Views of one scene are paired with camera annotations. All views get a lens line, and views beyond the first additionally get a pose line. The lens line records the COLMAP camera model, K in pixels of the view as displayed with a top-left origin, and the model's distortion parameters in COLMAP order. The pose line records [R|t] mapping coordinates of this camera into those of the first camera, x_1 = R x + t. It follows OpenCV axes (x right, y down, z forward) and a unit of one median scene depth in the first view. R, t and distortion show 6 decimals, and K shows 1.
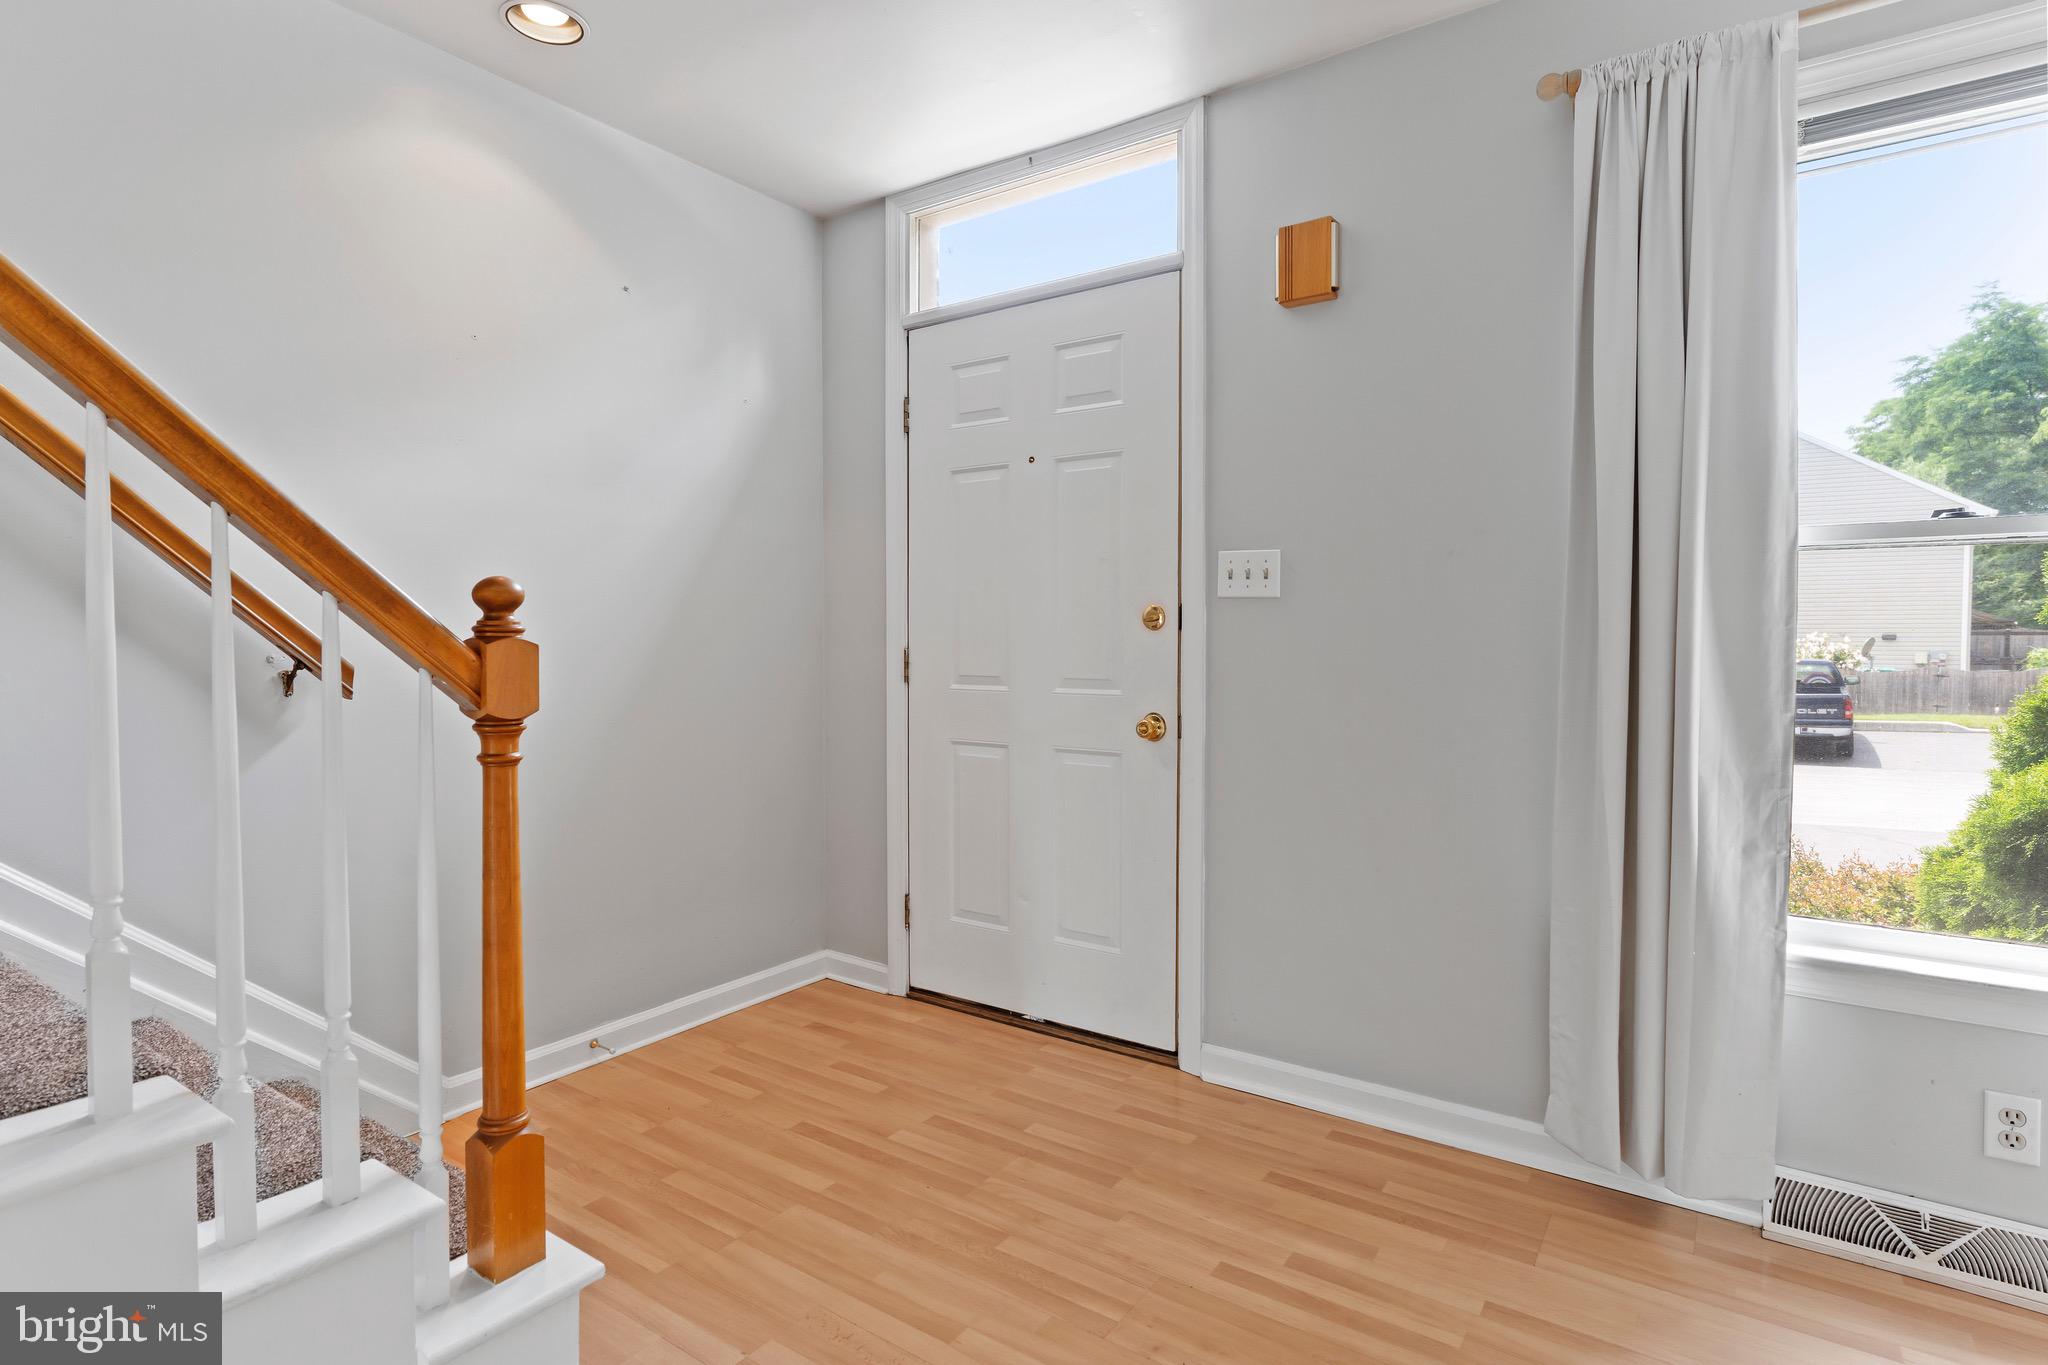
lens RADIAL K [[1026.5, 0, 1025.0], [0, 1026.5, 717.6], [0, 0, 1]] dist [-0.005053, -0.001011]
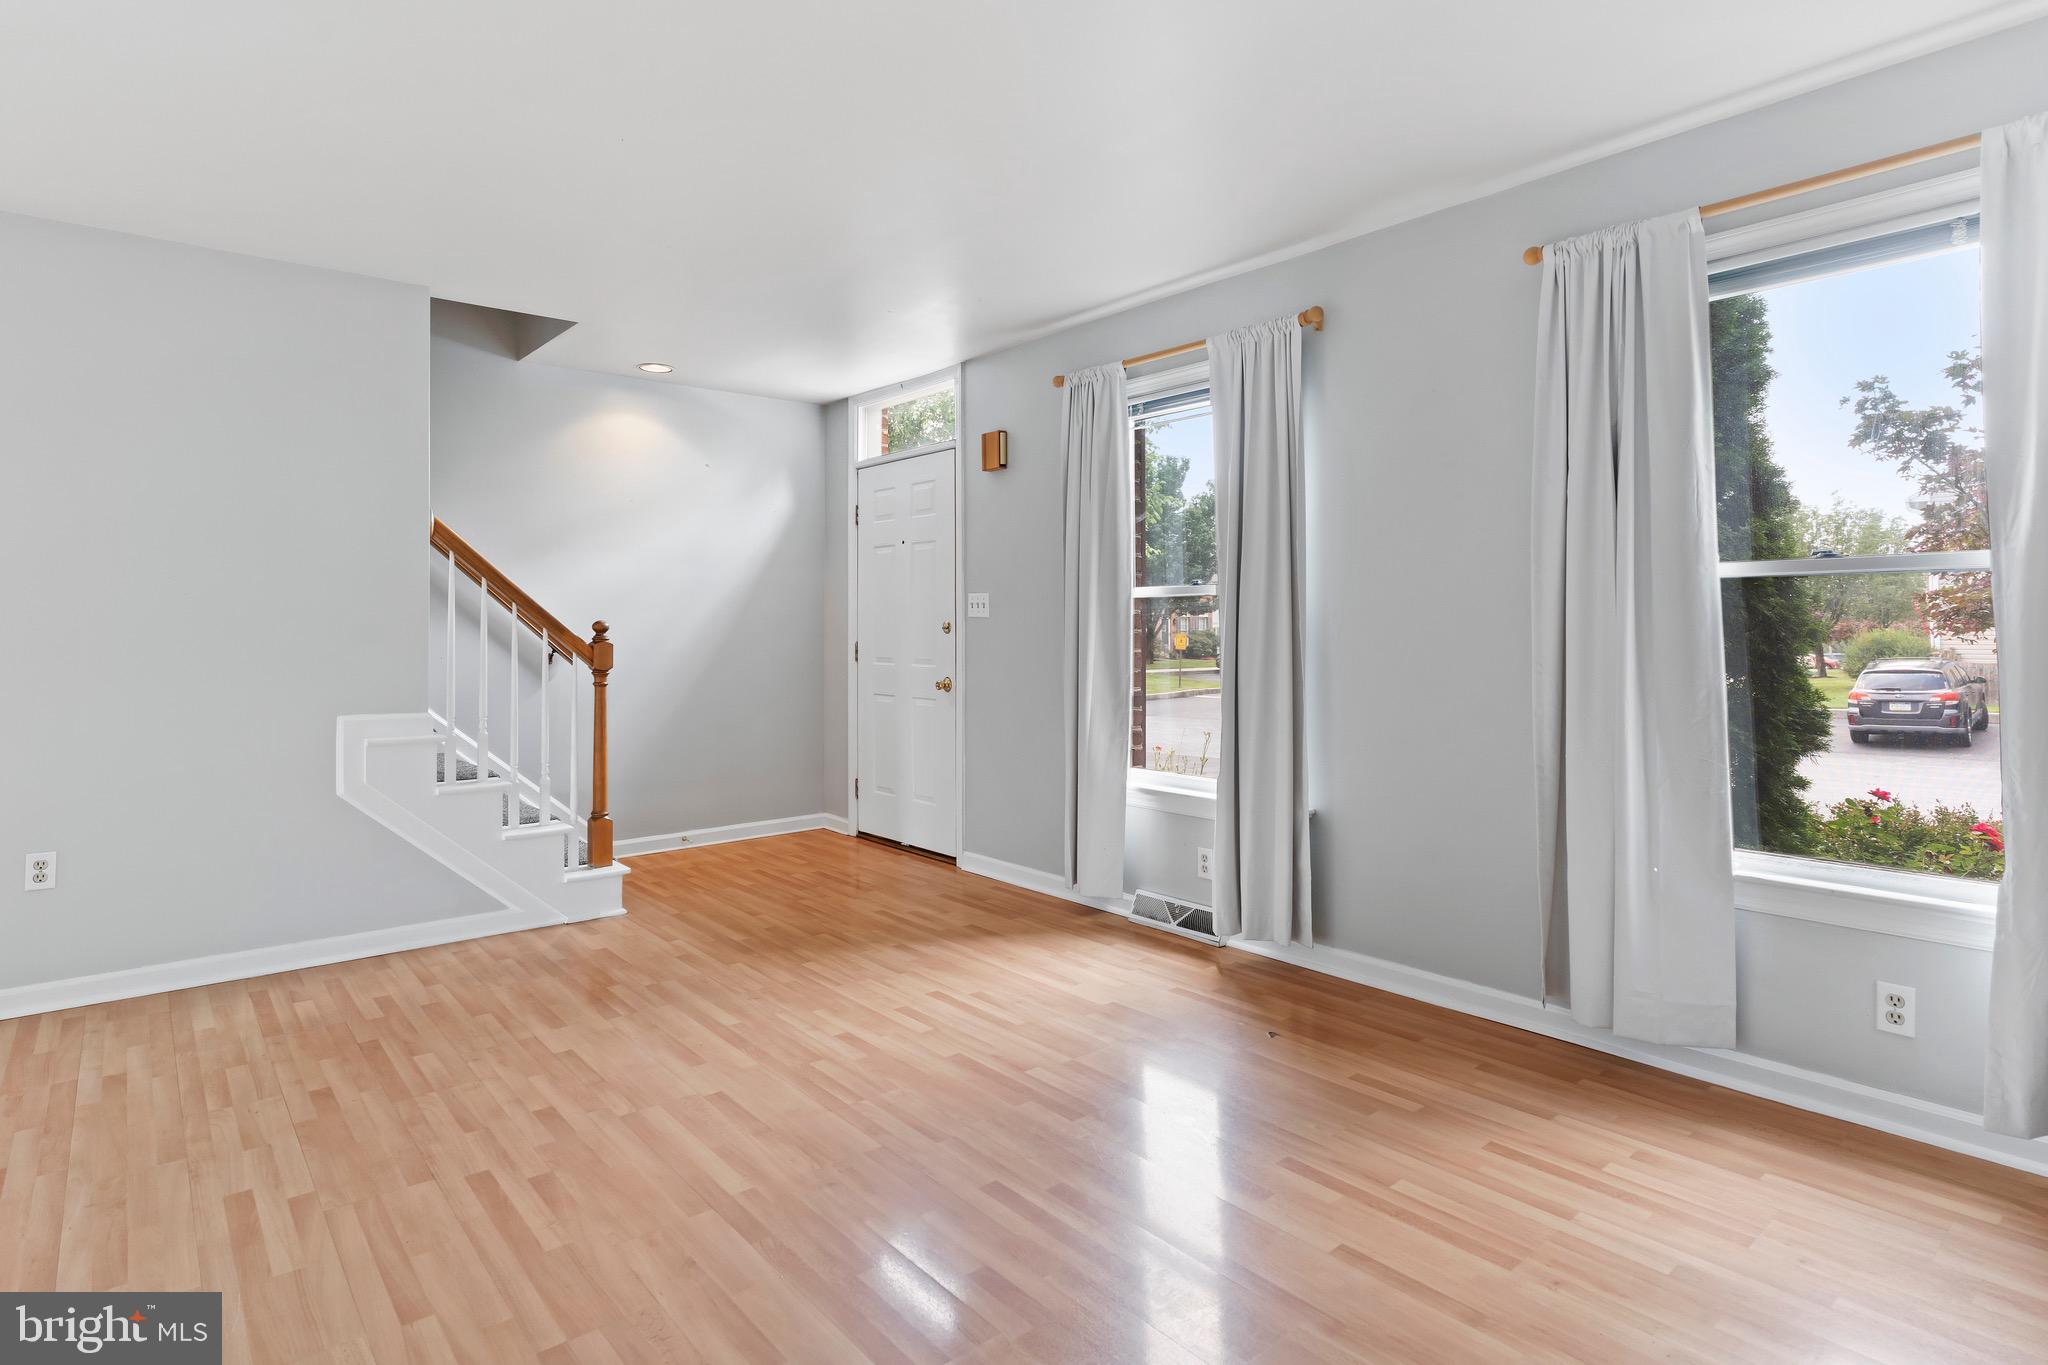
lens RADIAL K [[1039.7, 0, 1018.1], [0, 1039.7, 675.8], [0, 0, 1]] dist [-0.000196, 0.000146]
pose [[0.965957, 0.007318, -0.258598, 0.781540], [-0.014633, 0.999545, -0.026373, 0.043710], [0.258287, 0.029259, 0.965625, -0.859989]]
